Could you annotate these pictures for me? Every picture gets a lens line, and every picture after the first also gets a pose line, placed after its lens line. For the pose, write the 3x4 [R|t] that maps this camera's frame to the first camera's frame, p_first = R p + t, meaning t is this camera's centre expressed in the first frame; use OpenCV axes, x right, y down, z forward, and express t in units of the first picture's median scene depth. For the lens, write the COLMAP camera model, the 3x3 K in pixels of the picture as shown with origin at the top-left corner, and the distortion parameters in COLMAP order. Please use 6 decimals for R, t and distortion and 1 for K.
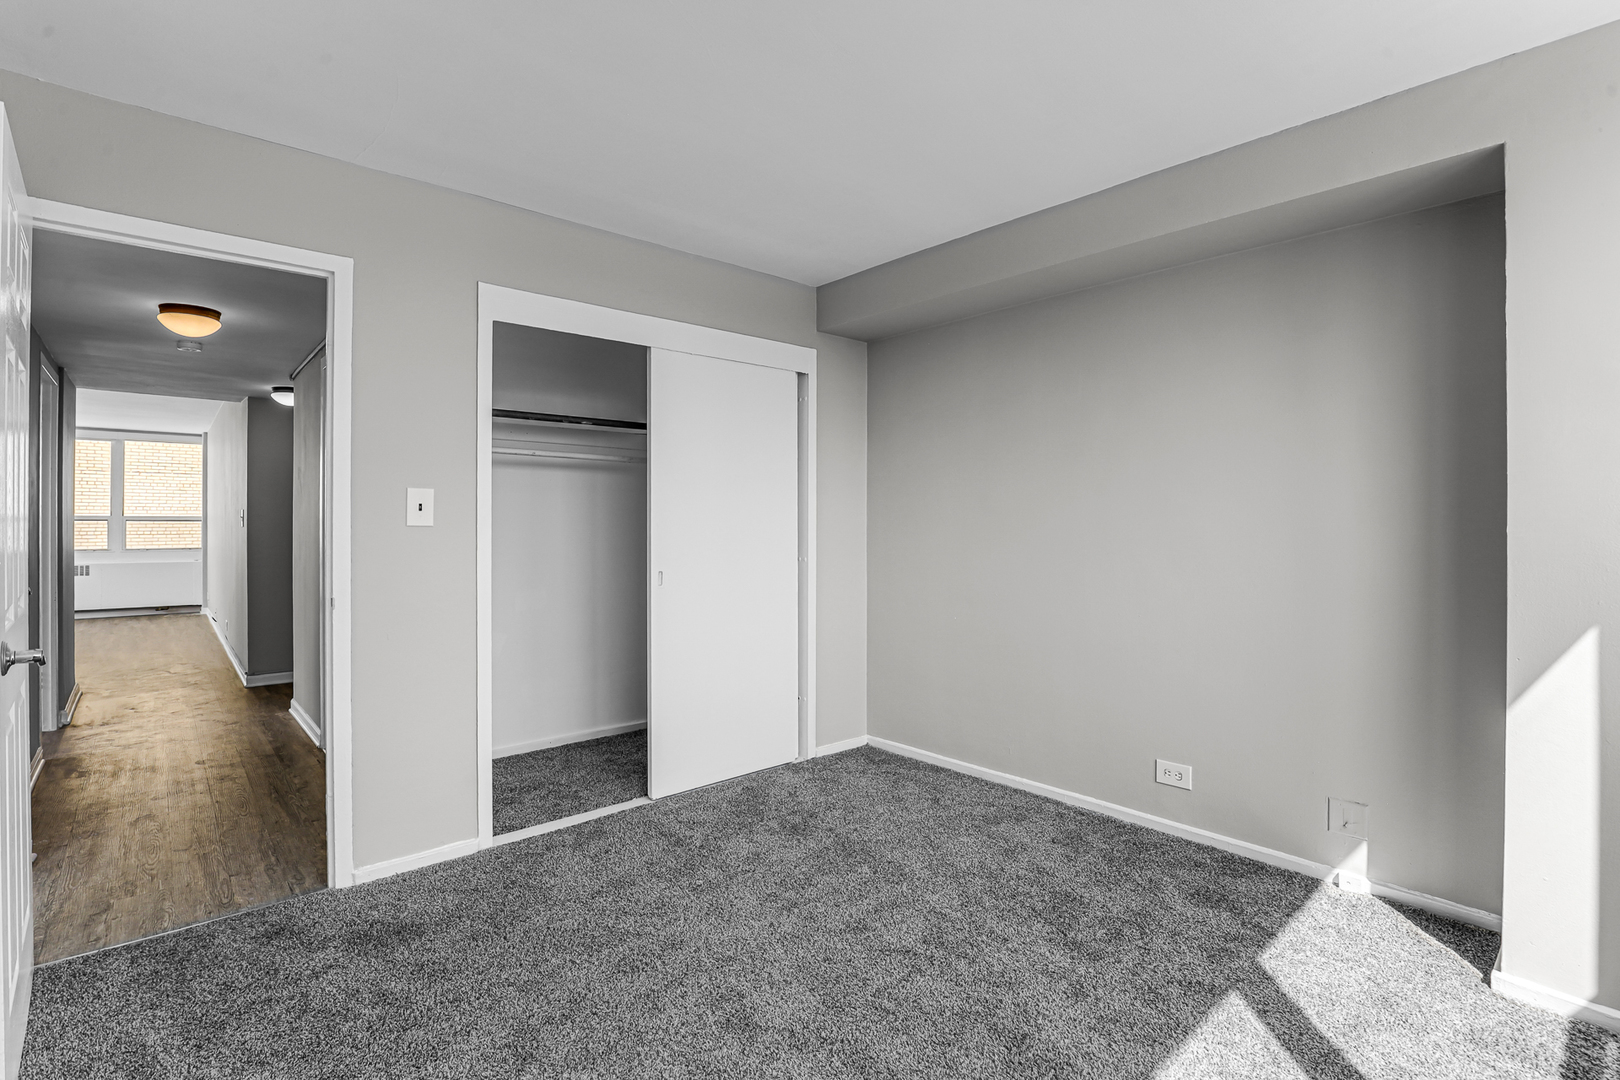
lens RADIAL K [[751.7, 0, 817.1], [0, 751.7, 538.9], [0, 0, 1]] dist [-0.033176, 0.005503]
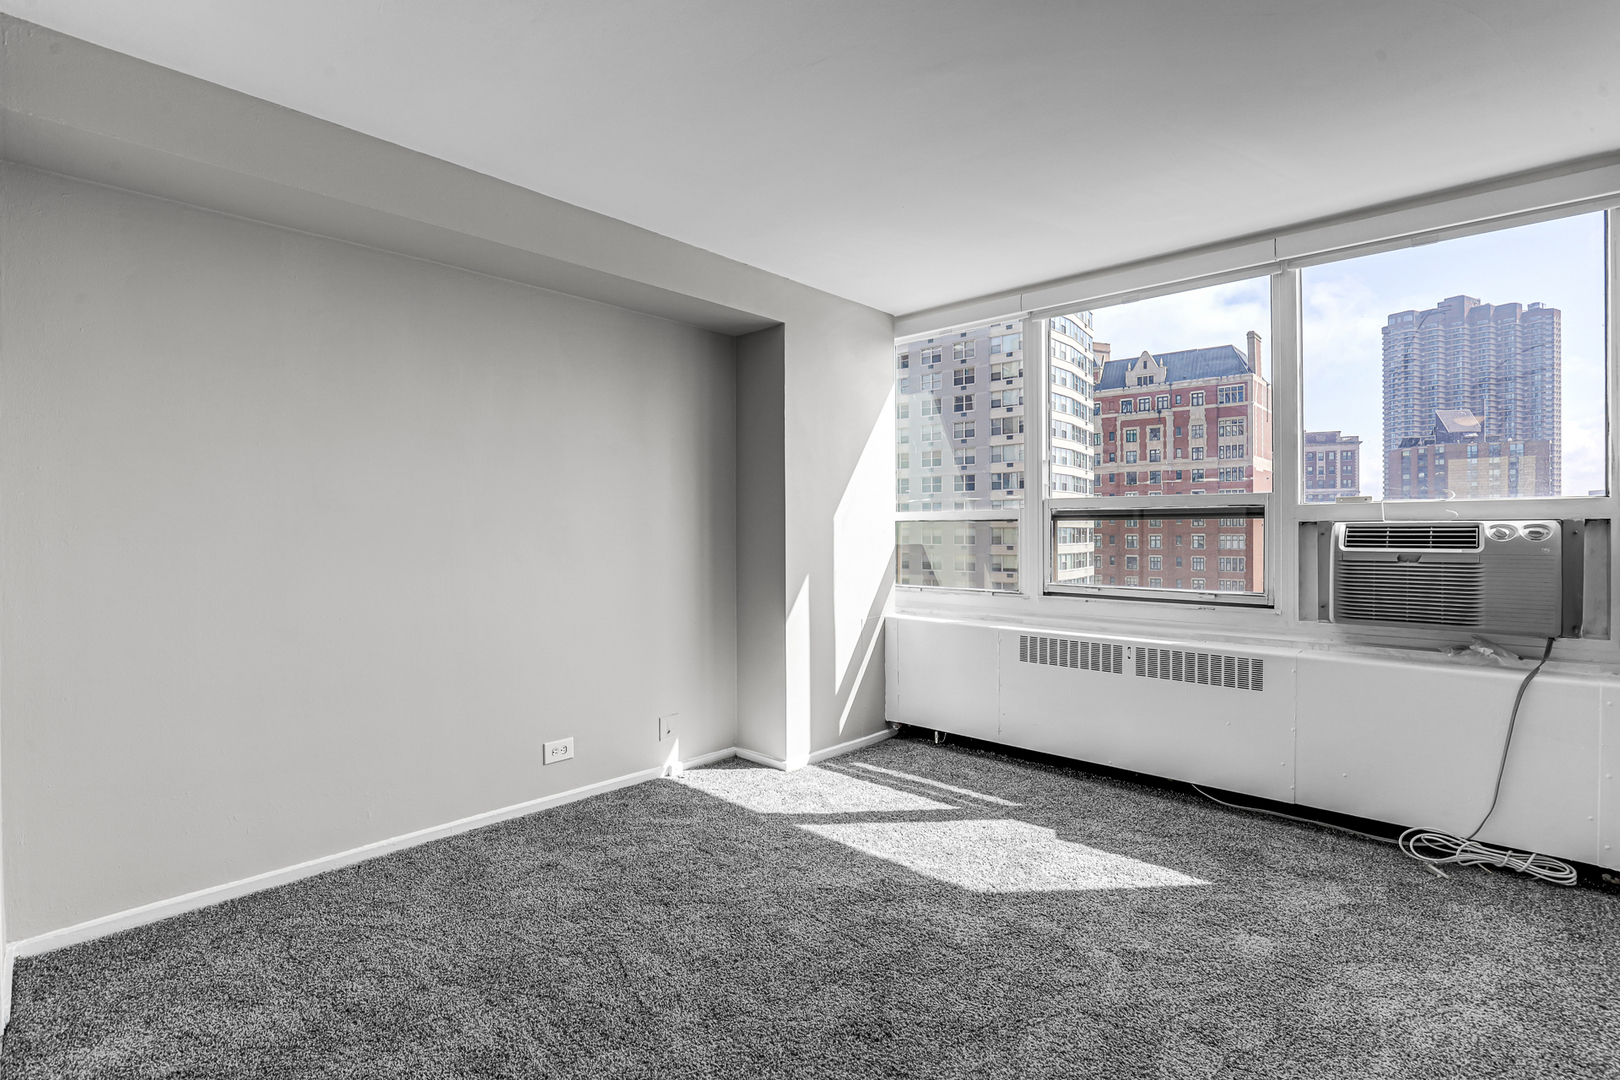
lens RADIAL K [[751.7, 0, 817.1], [0, 751.7, 538.9], [0, 0, 1]] dist [-0.033176, 0.005503]
pose [[-0.080526, -0.015084, 0.996638, -0.715070], [0.024934, 0.999542, 0.017142, -0.007268], [-0.996441, 0.026231, -0.080113, 0.769003]]
